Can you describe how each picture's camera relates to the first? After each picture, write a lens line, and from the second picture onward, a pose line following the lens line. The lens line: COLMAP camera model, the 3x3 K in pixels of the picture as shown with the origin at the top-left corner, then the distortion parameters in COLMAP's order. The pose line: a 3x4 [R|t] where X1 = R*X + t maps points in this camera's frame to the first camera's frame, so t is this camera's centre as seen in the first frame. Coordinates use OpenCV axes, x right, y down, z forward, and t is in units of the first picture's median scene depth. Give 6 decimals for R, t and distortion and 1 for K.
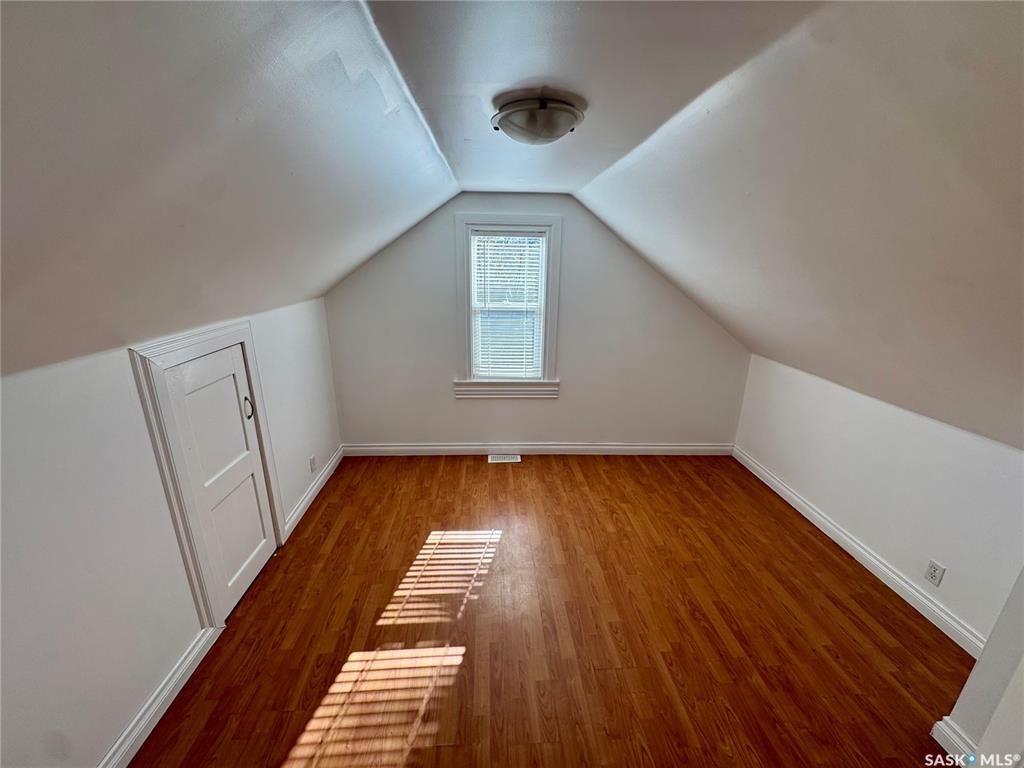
lens RADIAL K [[408.1, 0, 514.5], [0, 408.1, 381.8], [0, 0, 1]] dist [-0.002999, -0.000109]
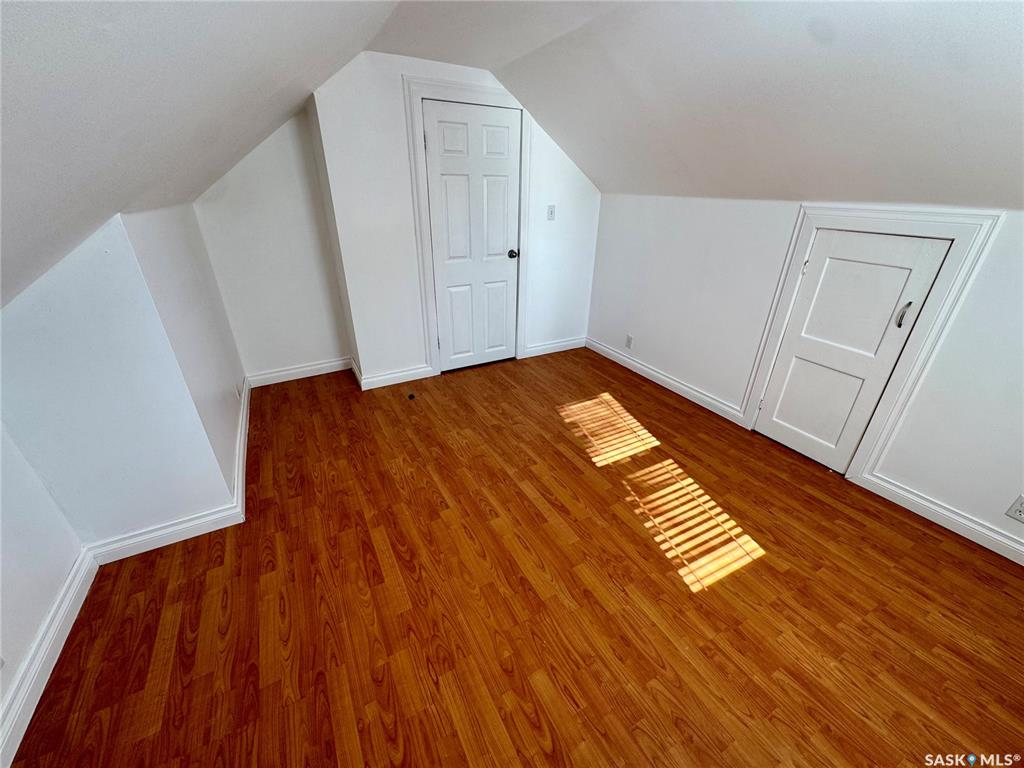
lens RADIAL K [[408.1, 0, 507.3], [0, 408.1, 384.3], [0, 0, 1]] dist [-0.002999, -0.000109]
pose [[-0.906873, 0.165005, -0.387755, 0.487704], [-0.143906, 0.743574, 0.652984, -0.269464], [0.396071, 0.647974, -0.650583, 1.290717]]
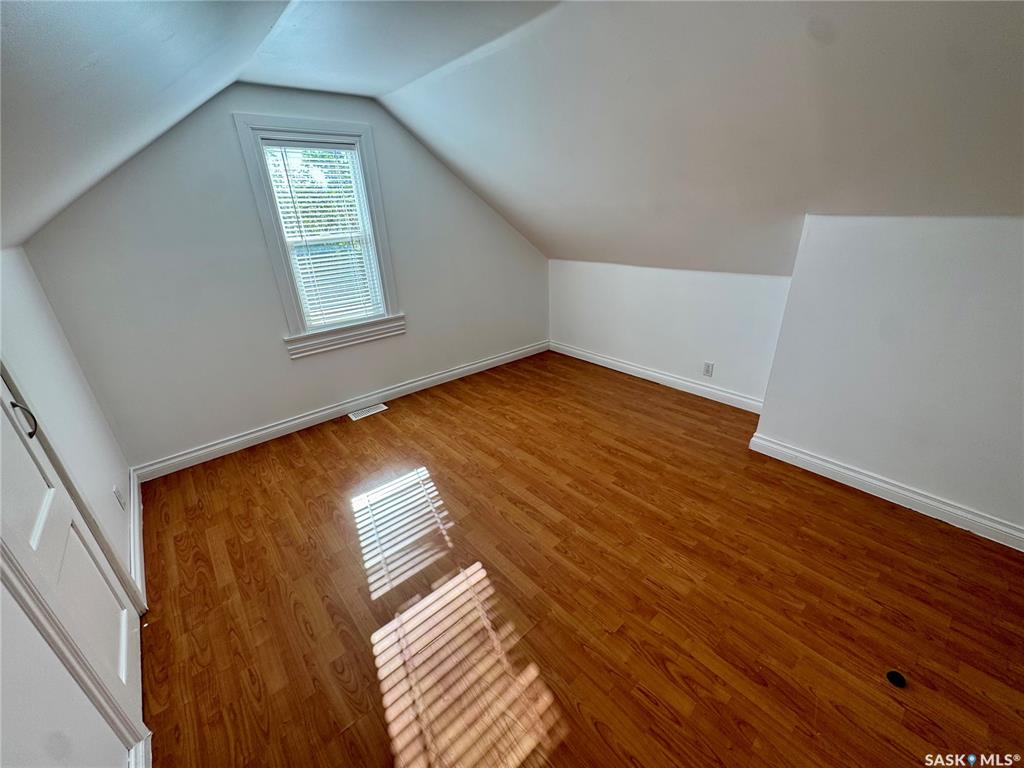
lens RADIAL K [[408.1, 0, 511.7], [0, 408.1, 380.3], [0, 0, 1]] dist [-0.002999, -0.000109]
pose [[0.793039, -0.283822, 0.539012, -0.385641], [0.229245, 0.958831, 0.167598, 0.069905], [-0.564390, -0.009345, 0.825455, 0.121429]]
